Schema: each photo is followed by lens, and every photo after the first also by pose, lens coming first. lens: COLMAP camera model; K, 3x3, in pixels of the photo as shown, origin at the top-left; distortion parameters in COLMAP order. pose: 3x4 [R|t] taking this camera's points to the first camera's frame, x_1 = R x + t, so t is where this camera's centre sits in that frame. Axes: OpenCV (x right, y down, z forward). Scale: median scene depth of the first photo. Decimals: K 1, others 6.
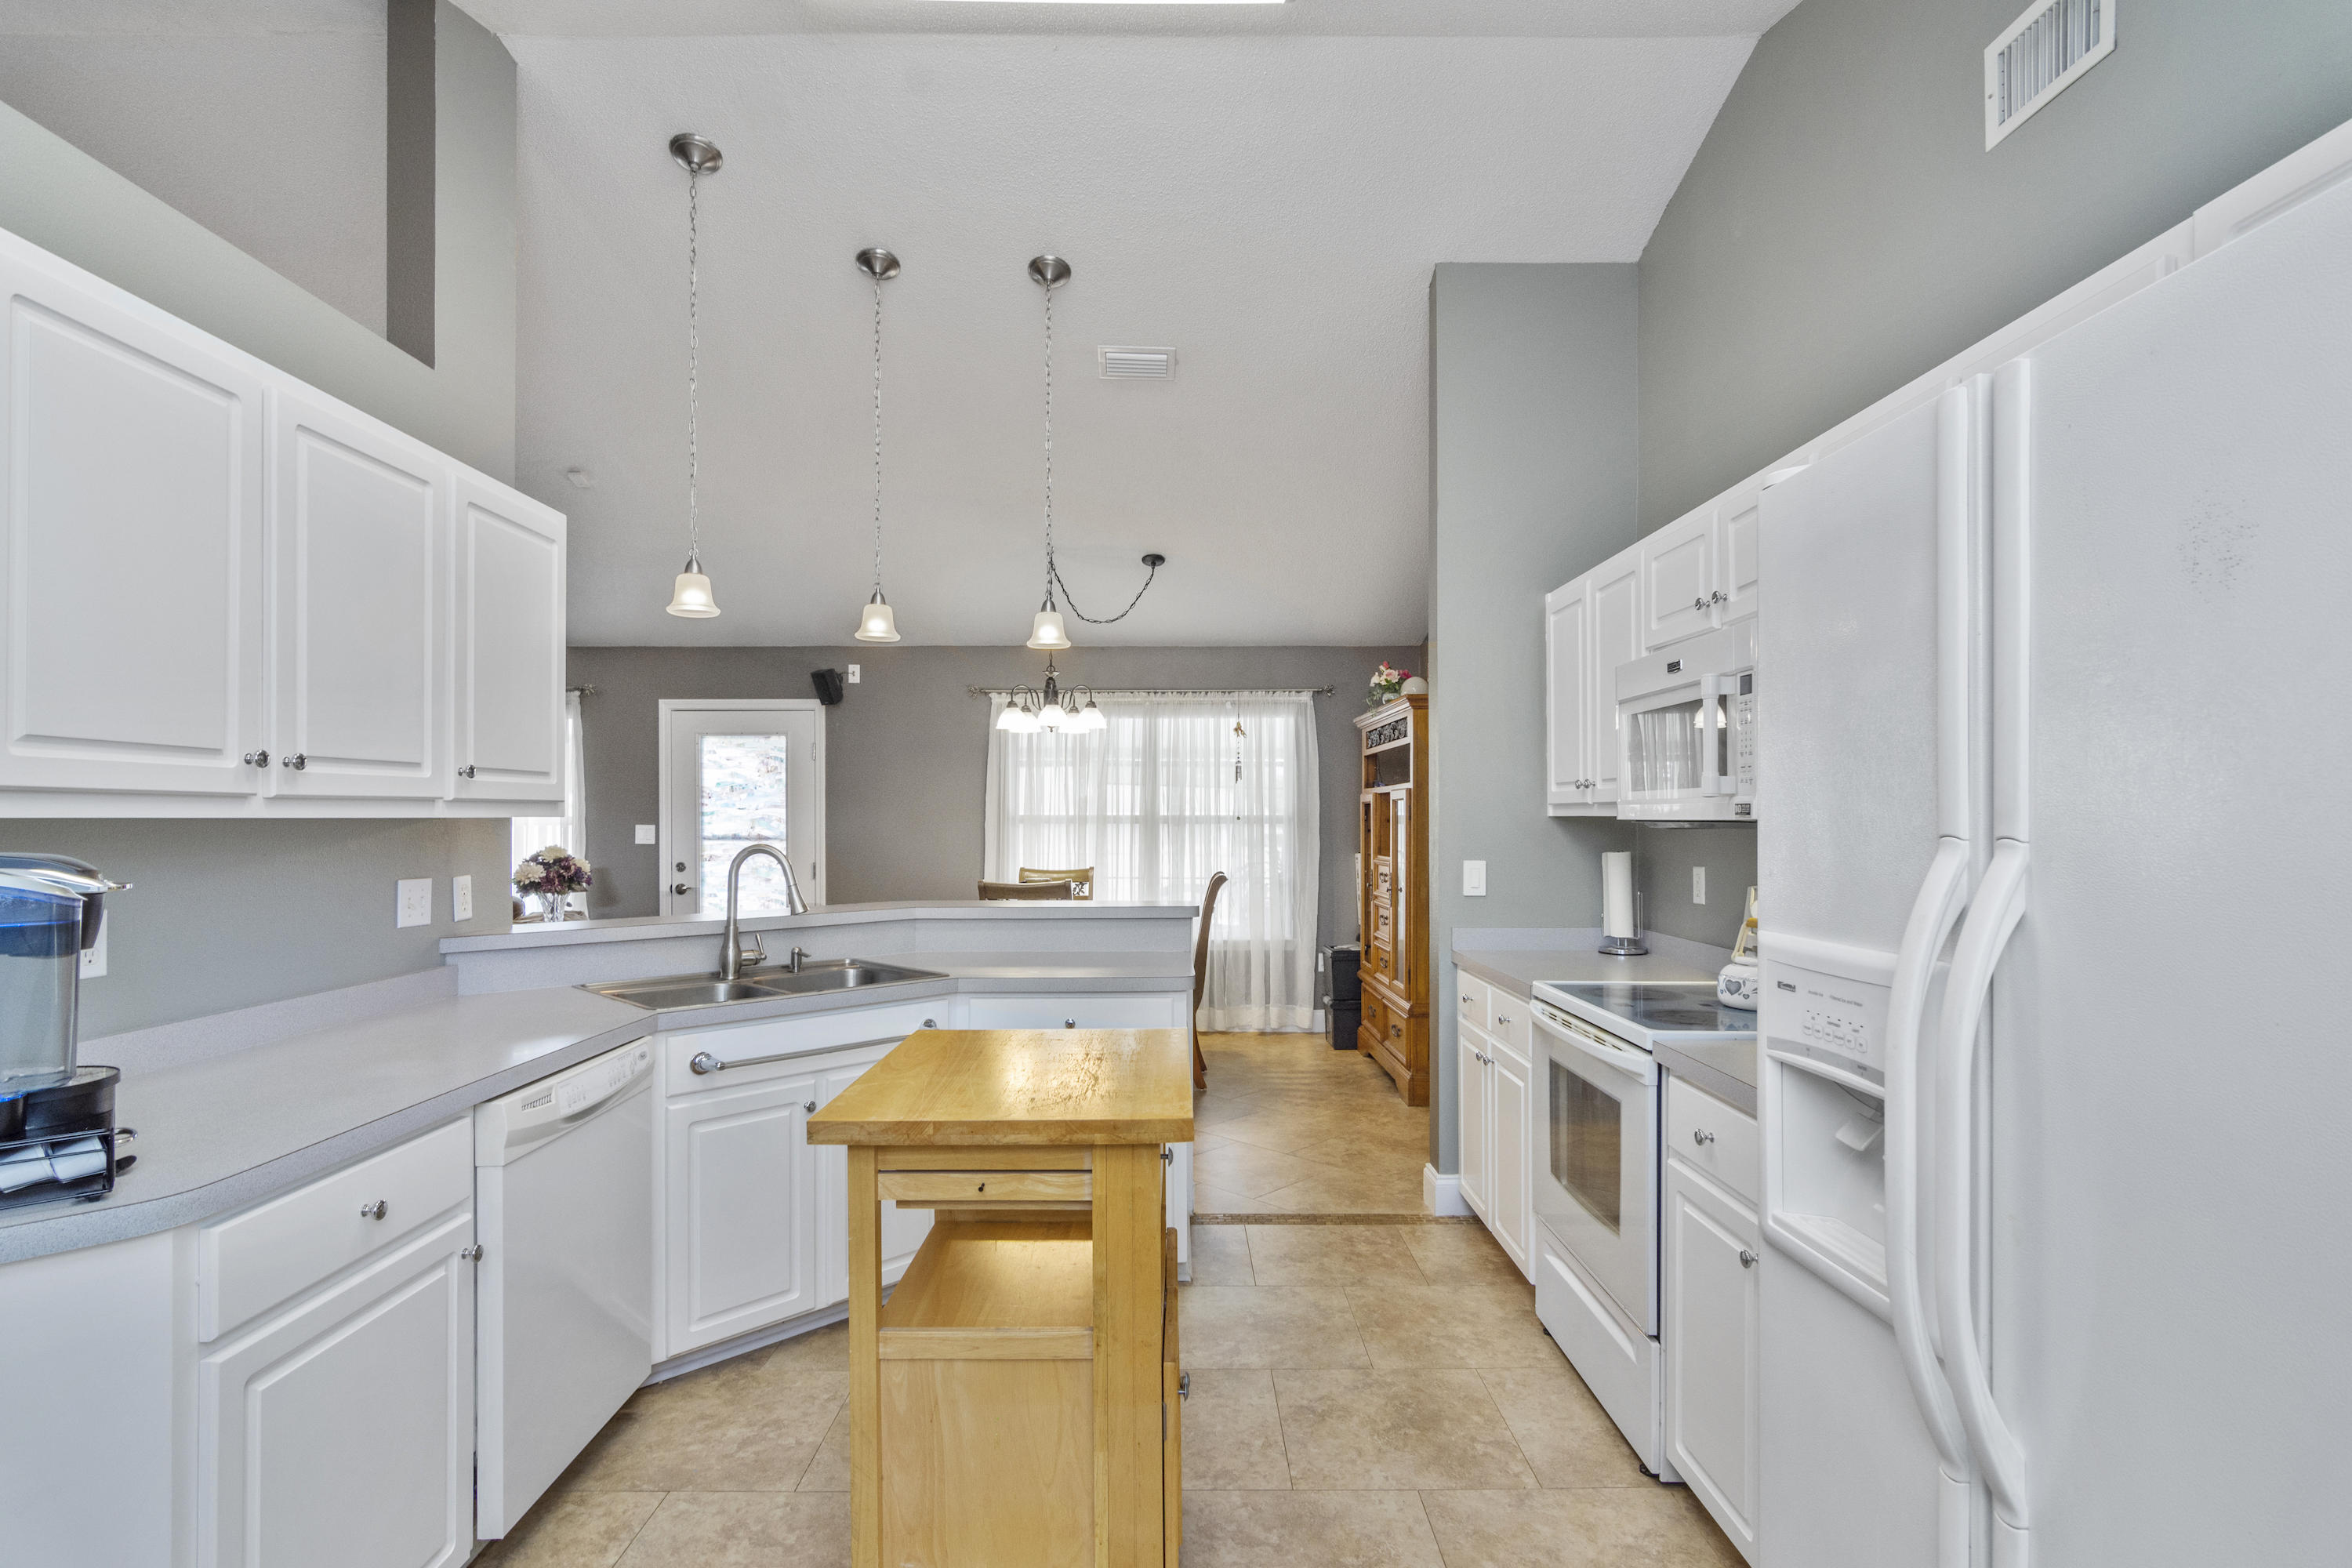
lens RADIAL K [[1138.3, 0, 1166.3], [0, 1138.3, 807.7], [0, 0, 1]] dist [0.001020, -0.000619]
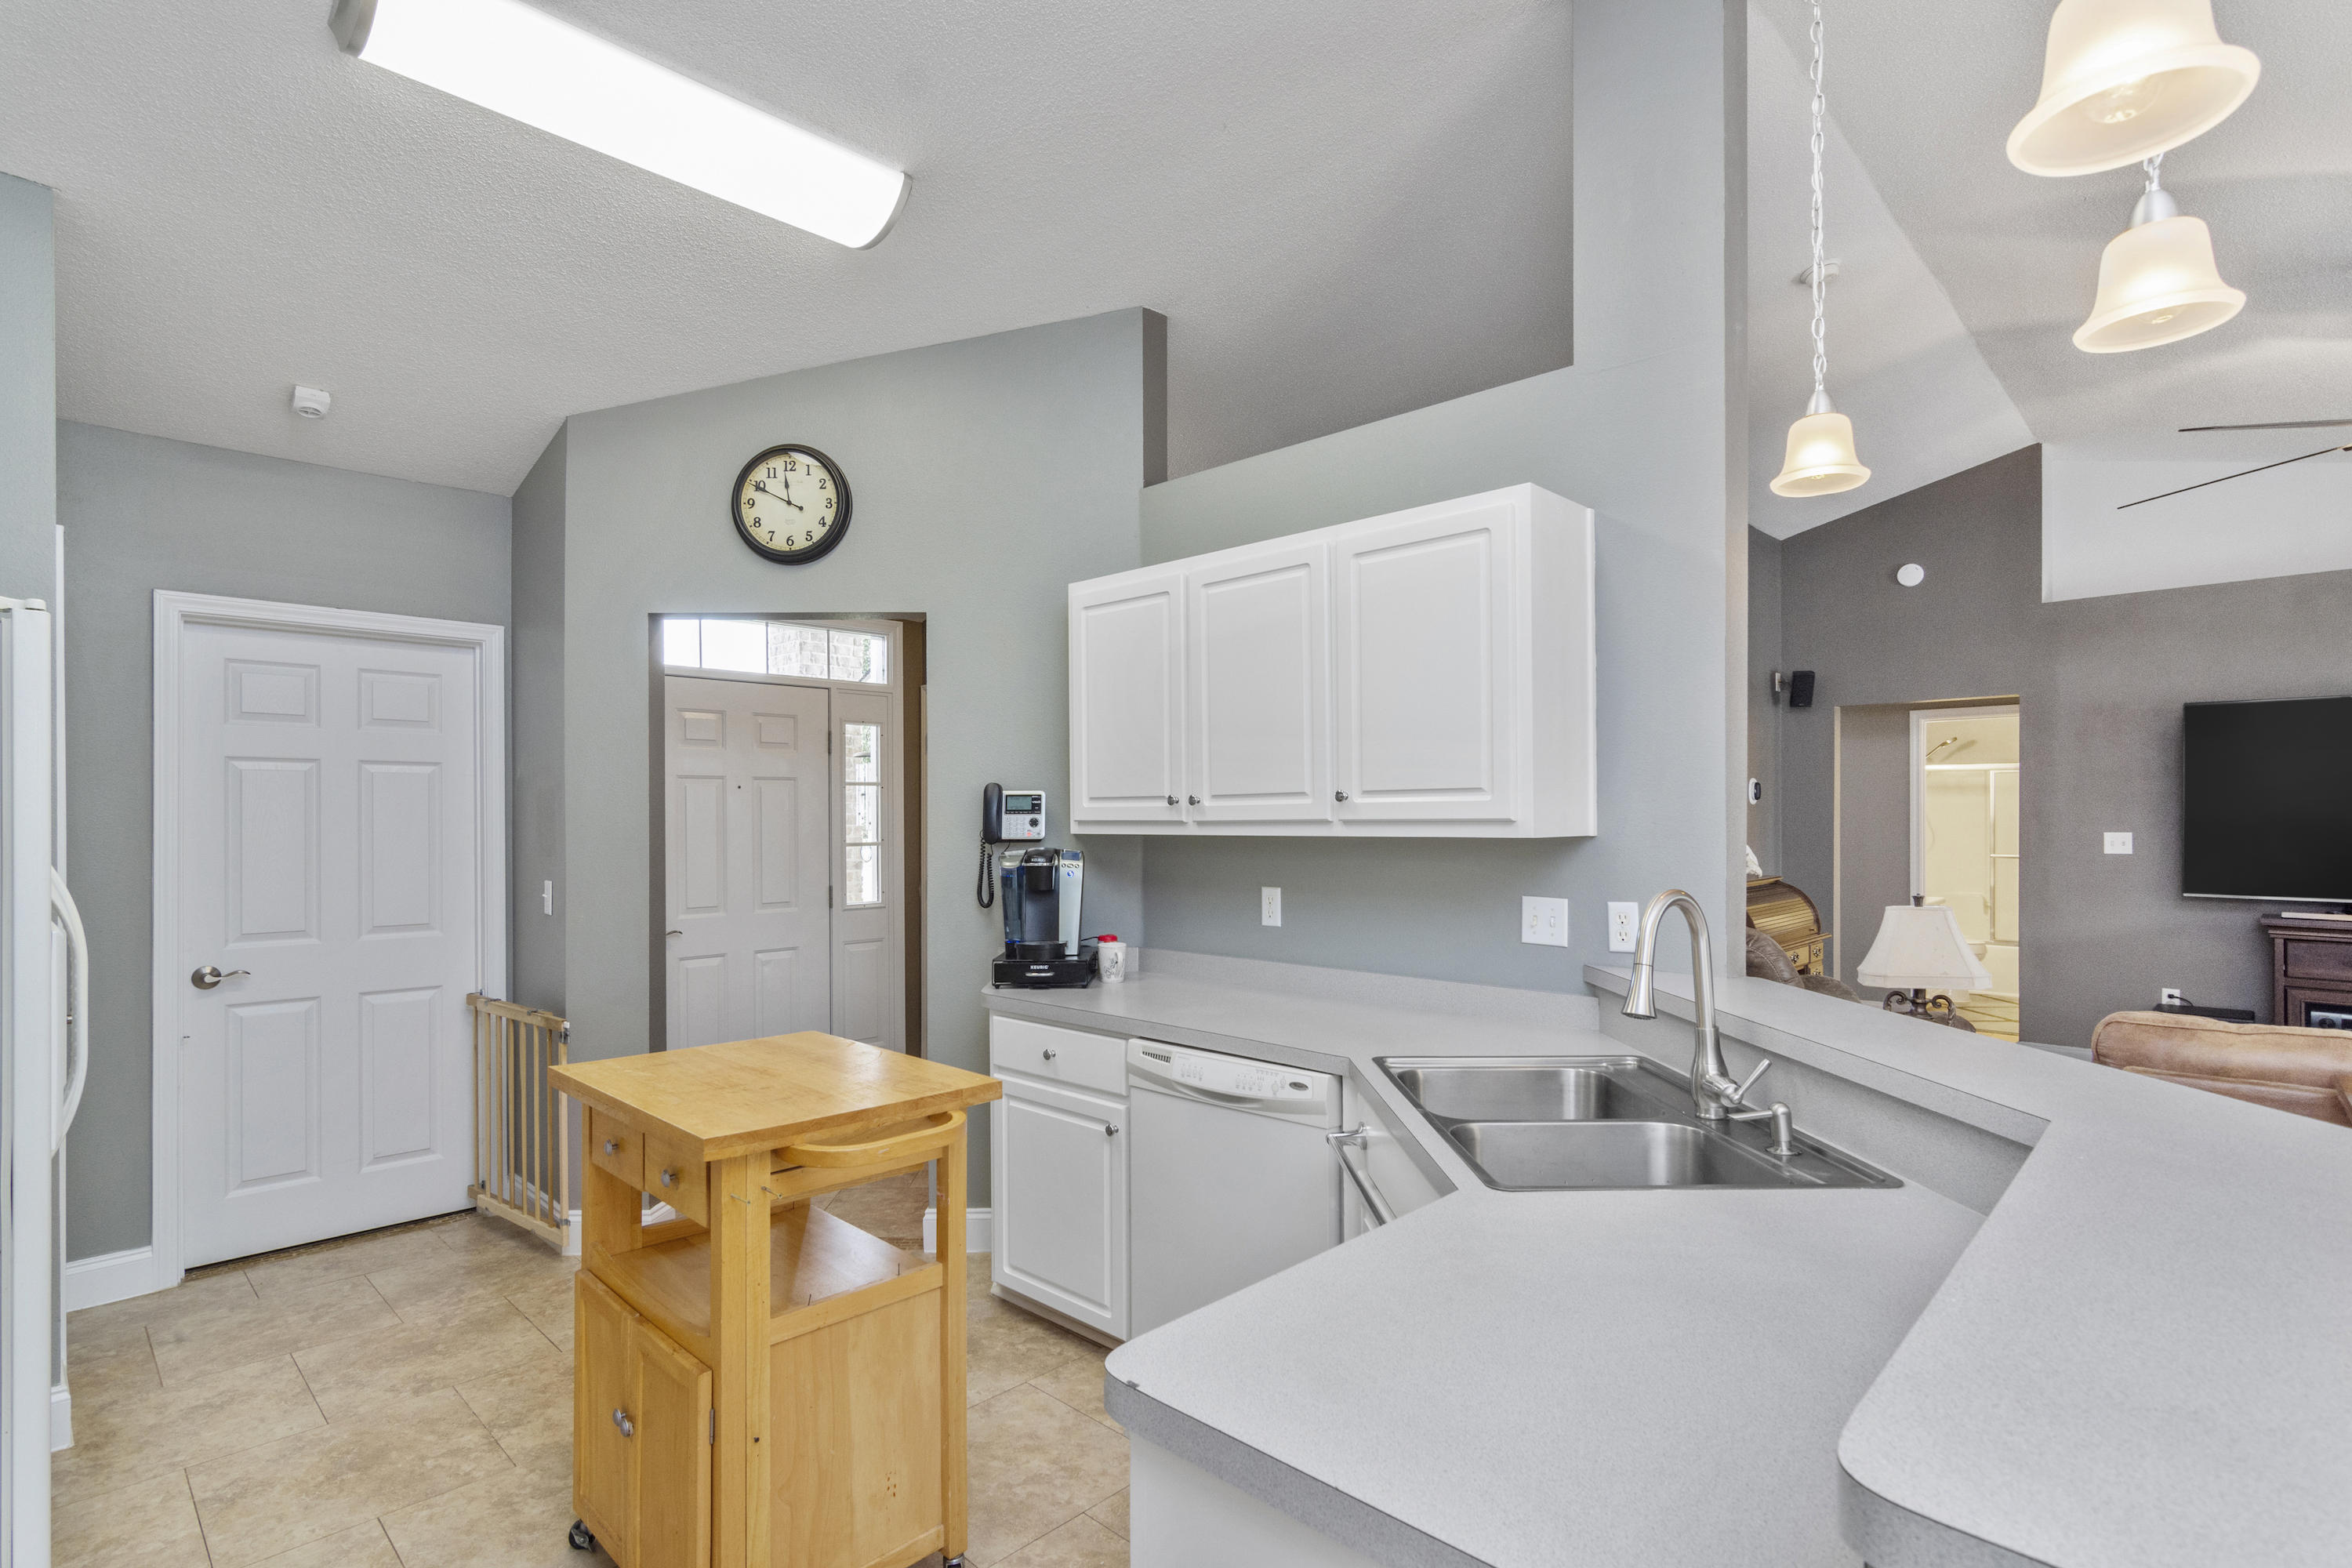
lens RADIAL K [[1138.3, 0, 1133.6], [0, 1138.3, 810.9], [0, 0, 1]] dist [0.001020, -0.000619]
pose [[-0.713107, -0.000913, -0.701055, 0.170257], [0.014654, 0.999761, -0.016209, -0.000095], [0.700903, -0.021832, -0.712923, 0.856198]]
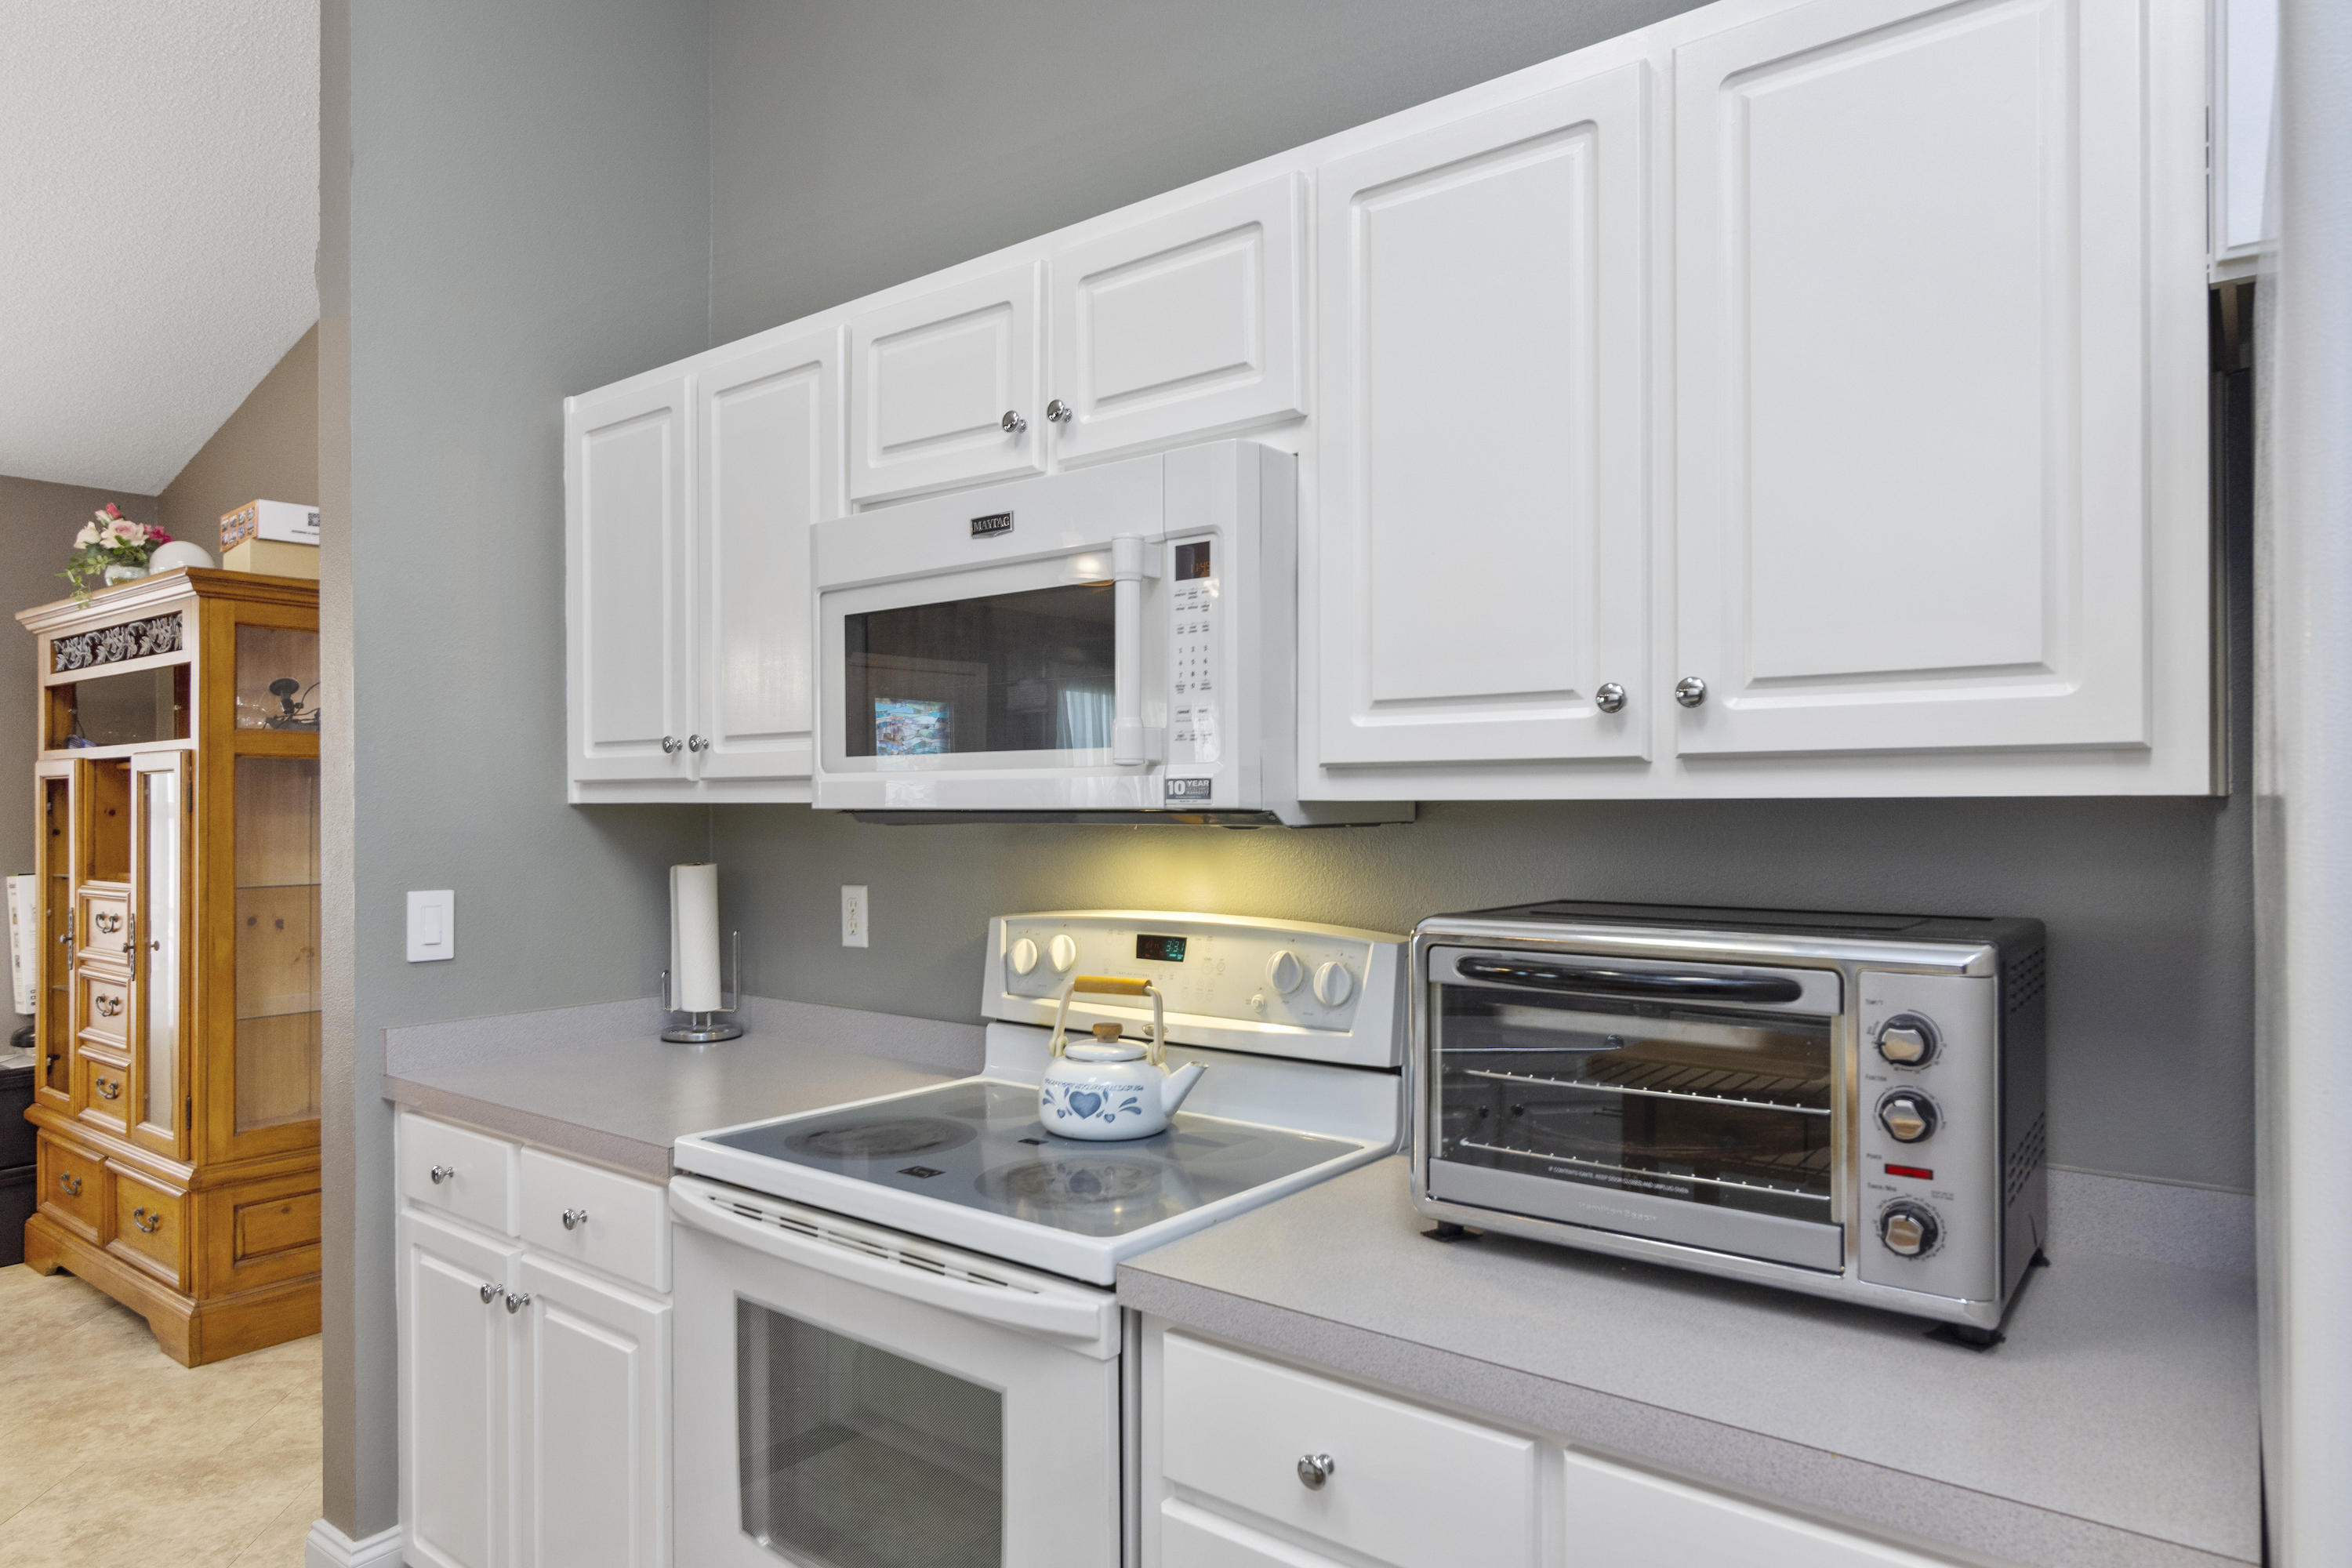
lens RADIAL K [[1390.0, 0, 1160.6], [0, 1390.0, 799.5], [0, 0, 1]] dist [-0.005363, 0.003155]
pose [[0.614617, 0.002350, 0.788822, -0.013852], [-0.005216, 0.999986, 0.001085, 0.002966], [-0.788808, -0.004781, 0.614621, 0.306834]]
